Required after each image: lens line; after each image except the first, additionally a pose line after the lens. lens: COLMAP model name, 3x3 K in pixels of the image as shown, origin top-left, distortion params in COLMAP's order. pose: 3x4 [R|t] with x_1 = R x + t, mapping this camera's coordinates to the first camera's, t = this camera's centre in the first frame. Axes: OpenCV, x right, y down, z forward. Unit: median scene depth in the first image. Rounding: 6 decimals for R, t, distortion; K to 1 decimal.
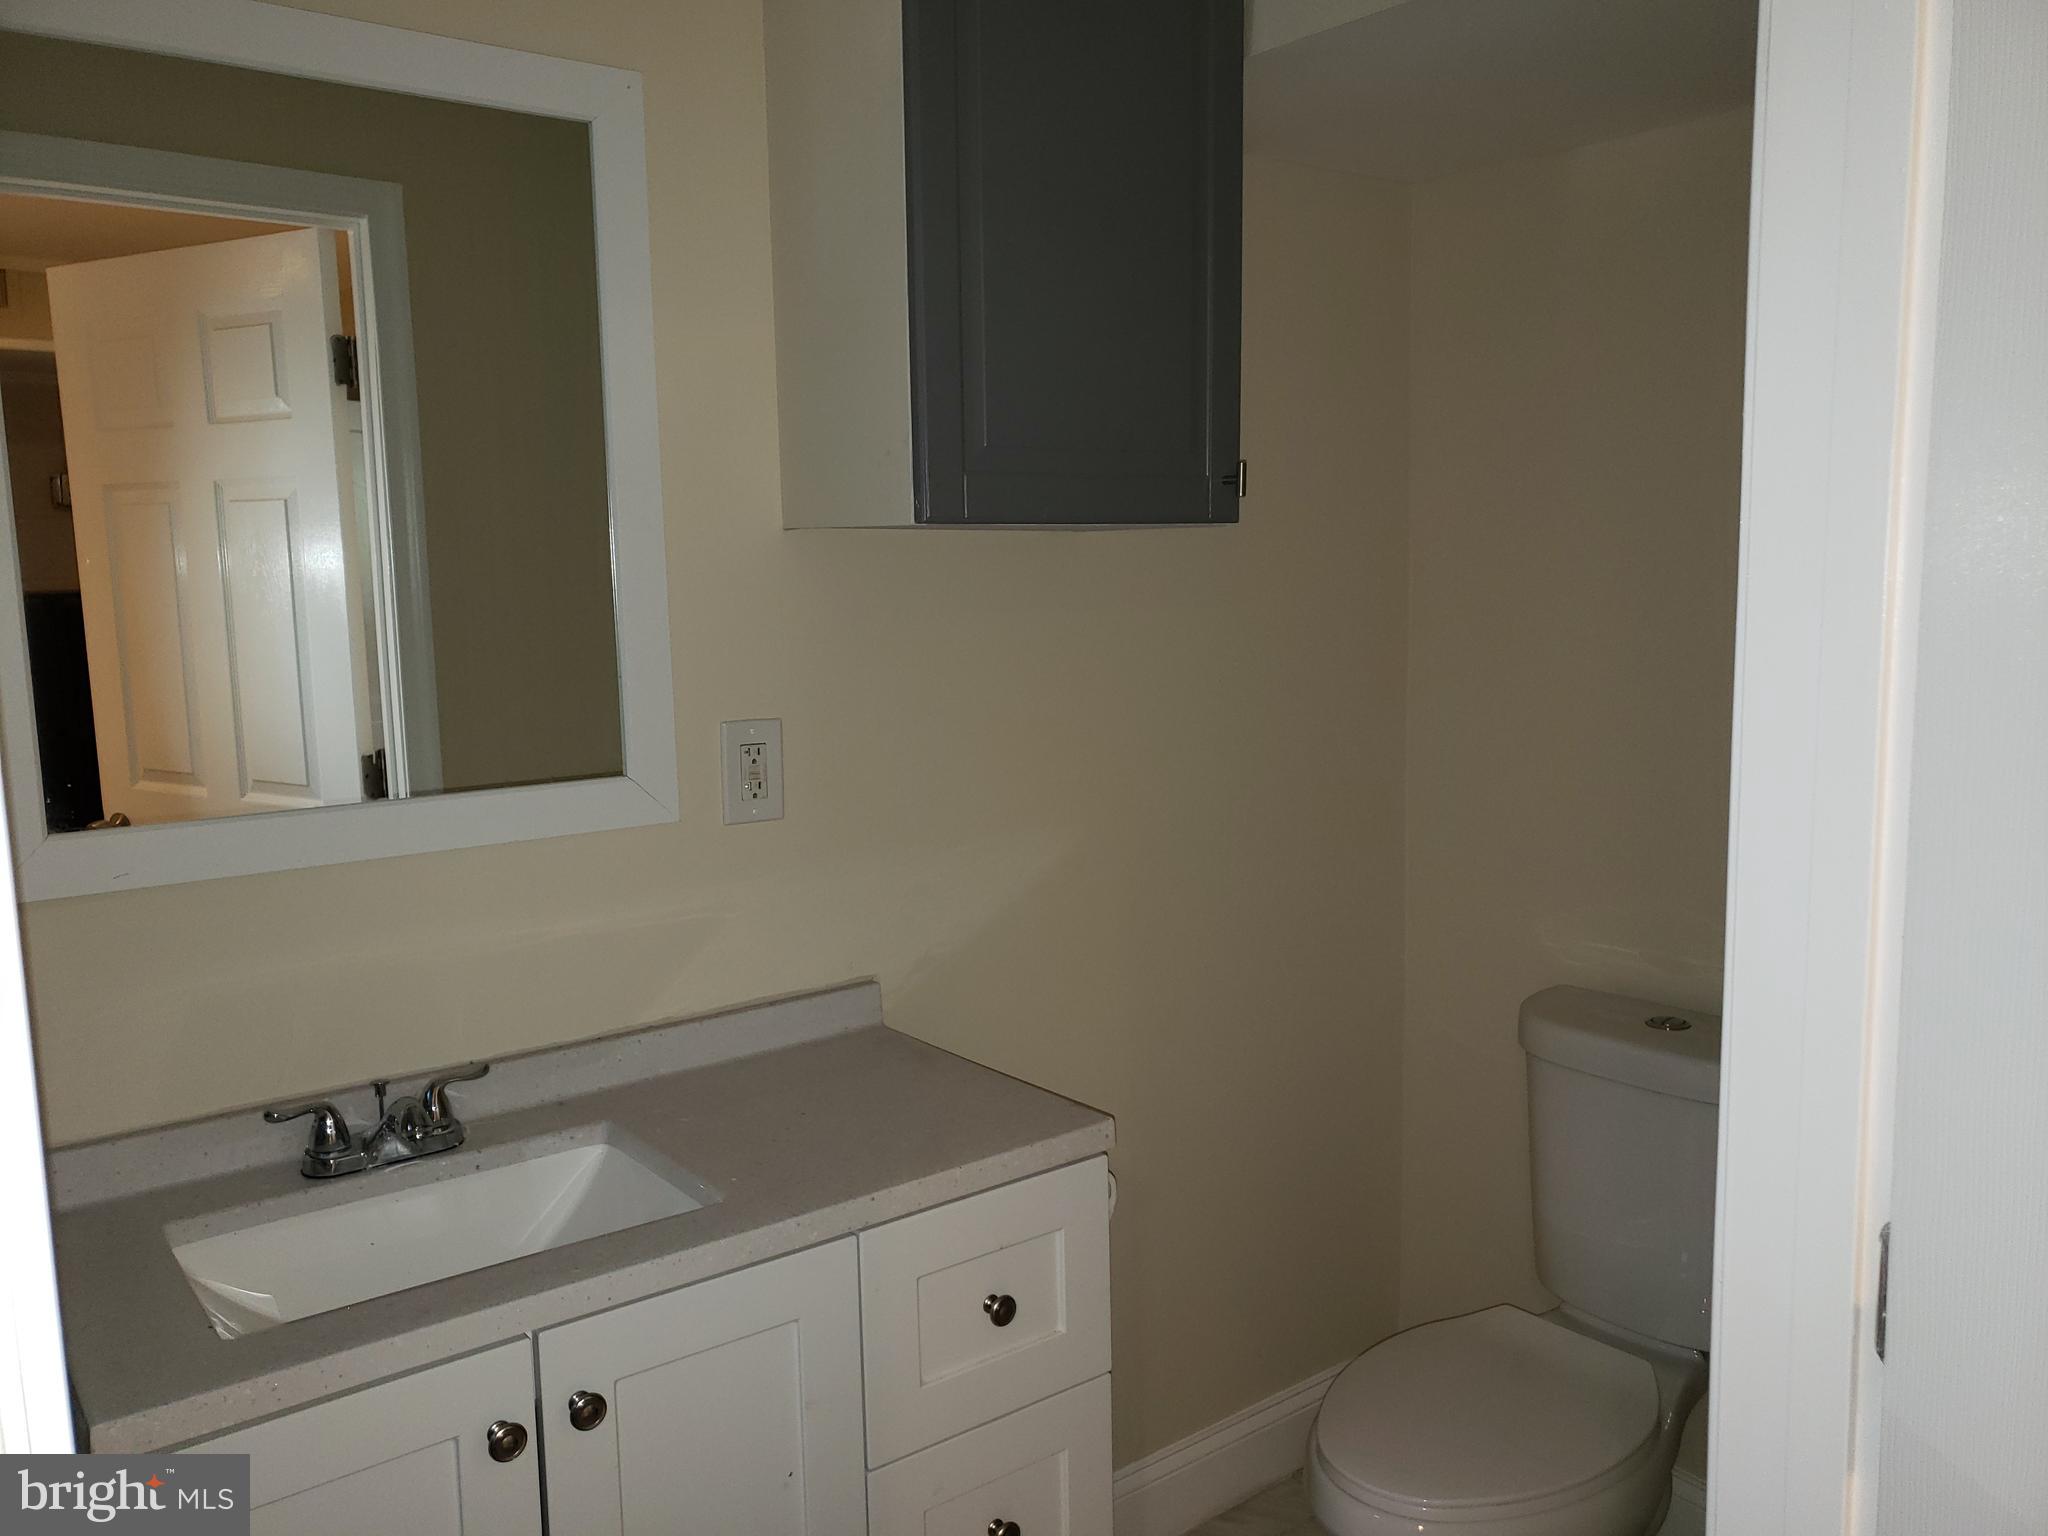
lens RADIAL K [[1468.4, 0, 953.0], [0, 1468.4, 766.0], [0, 0, 1]] dist [0.146328, -0.188436]
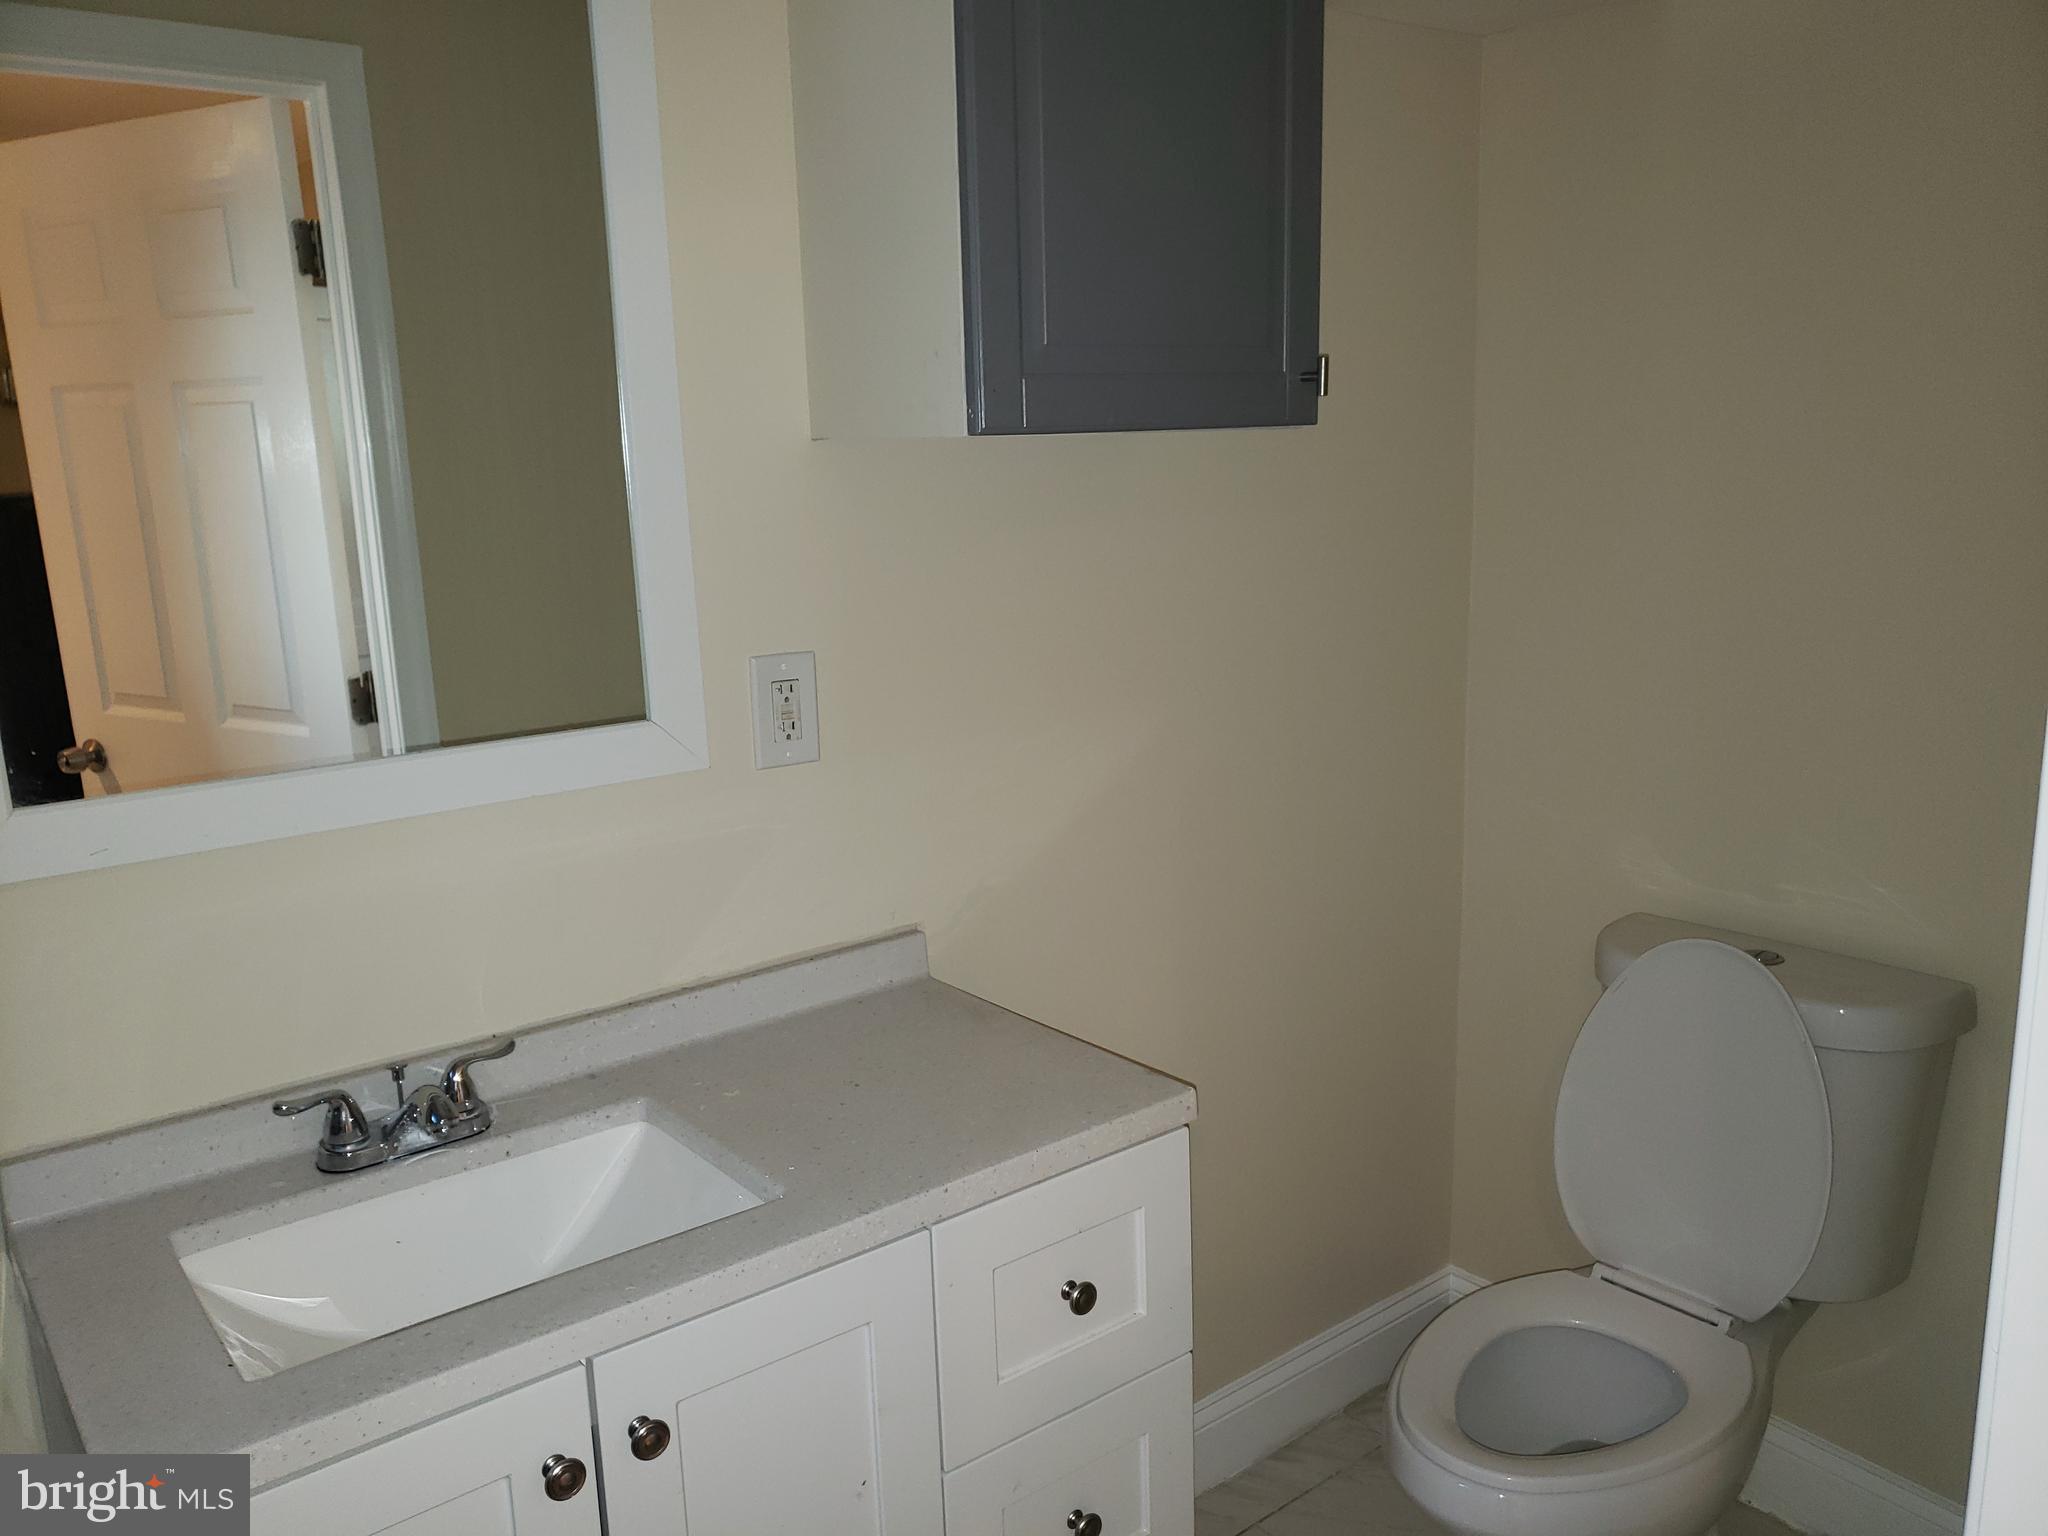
lens RADIAL K [[1468.4, 0, 953.0], [0, 1468.4, 766.0], [0, 0, 1]] dist [0.146328, -0.188436]
pose [[0.999781, -0.016444, 0.012968, -0.050962], [0.015356, 0.996678, 0.079984, -0.038457], [-0.014240, -0.079767, 0.996712, 0.095809]]
